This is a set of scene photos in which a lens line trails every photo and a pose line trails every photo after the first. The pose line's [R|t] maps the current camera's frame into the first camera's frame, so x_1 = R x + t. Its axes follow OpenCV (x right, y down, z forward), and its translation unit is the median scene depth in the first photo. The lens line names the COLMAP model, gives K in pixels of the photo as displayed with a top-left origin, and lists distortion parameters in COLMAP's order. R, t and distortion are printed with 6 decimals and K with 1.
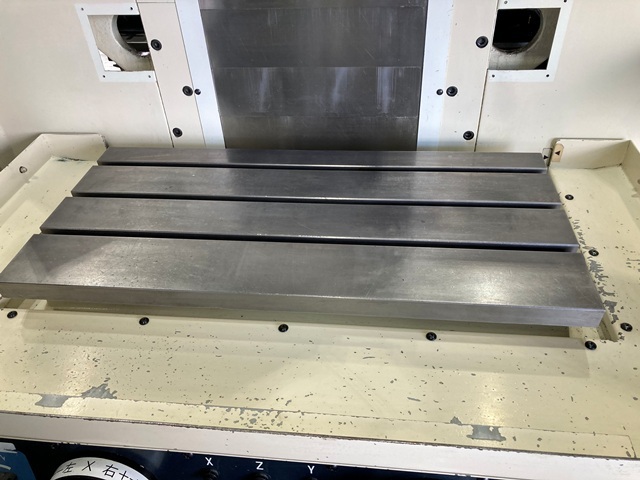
lens RADIAL K [[527.8, 0, 318.1], [0, 527.8, 241.3], [0, 0, 1]] dist [0.039980, -0.050063]
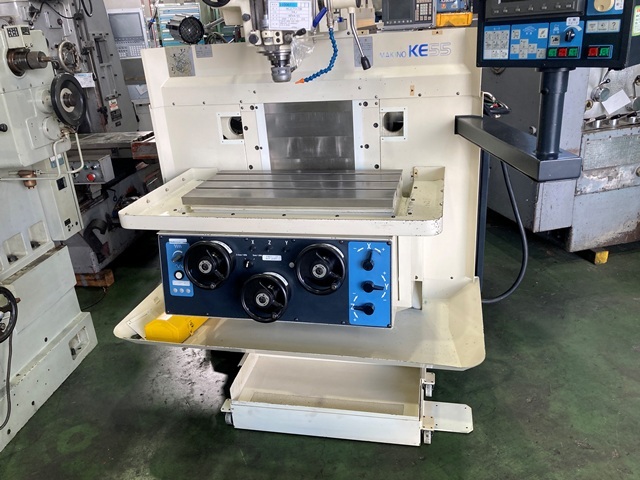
lens RADIAL K [[524.1, 0, 320.1], [0, 524.1, 237.2], [0, 0, 1]] dist [0.037514, -0.036846]
pose [[0.993268, 0.026562, -0.112749, 0.309165], [-0.057397, 0.958320, -0.279872, 0.742591], [0.100616, 0.284459, 0.953394, -1.089706]]
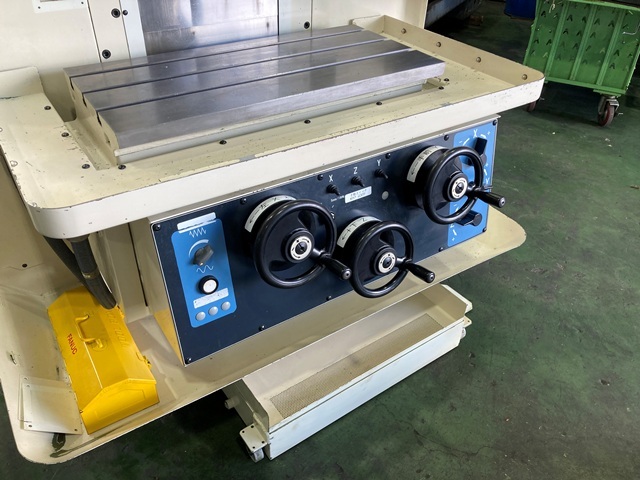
lens RADIAL K [[527.8, 0, 318.1], [0, 527.8, 241.3], [0, 0, 1]] dist [0.039980, -0.050063]
pose [[0.758944, -0.328214, 0.562388, -0.778501], [0.352033, 0.933391, 0.069666, 0.296924], [-0.547793, 0.145106, 0.823934, -0.200517]]
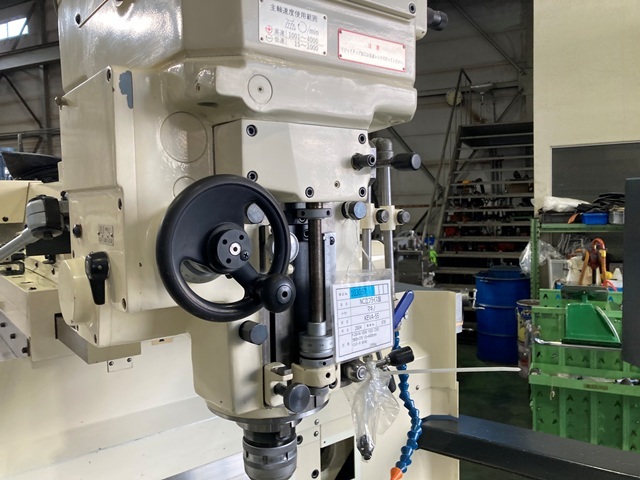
lens RADIAL K [[527.8, 0, 318.1], [0, 527.8, 241.3], [0, 0, 1]] dist [0.039980, -0.050063]
pose [[0.709565, -0.014722, 0.704486, -0.518892], [0.430267, 0.800804, -0.416634, -0.265762], [-0.558022, 0.598746, 0.574556, -0.057339]]
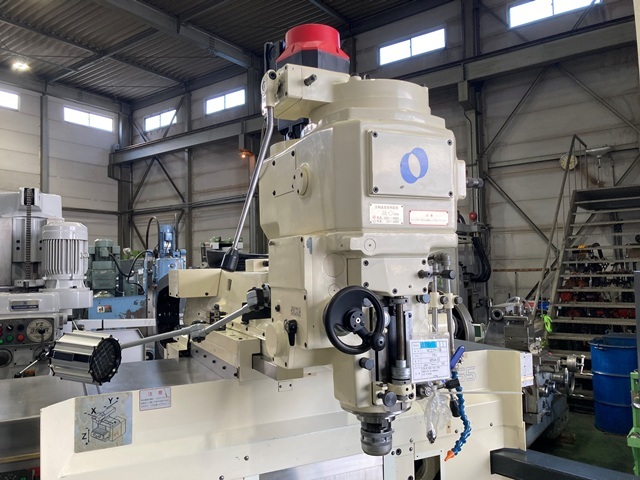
lens RADIAL K [[527.5, 0, 319.8], [0, 527.5, 245.9], [0, 0, 1]] dist [0.014185, 0.000321]
pose [[0.842124, 0.051936, 0.536777, -0.858143], [0.323713, 0.747402, -0.580173, -0.027561], [-0.431319, 0.662339, 0.612593, -0.430576]]
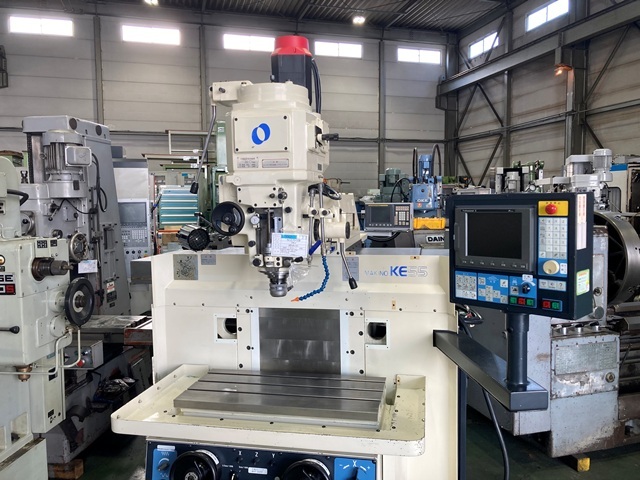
lens RADIAL K [[524.1, 0, 320.1], [0, 524.1, 237.2], [0, 0, 1]] dist [0.037514, -0.036846]
pose [[0.995629, 0.037718, -0.085436, 0.282504], [-0.079548, 0.821794, -0.564204, 0.663999], [0.048930, 0.568535, 0.821203, -1.319231]]
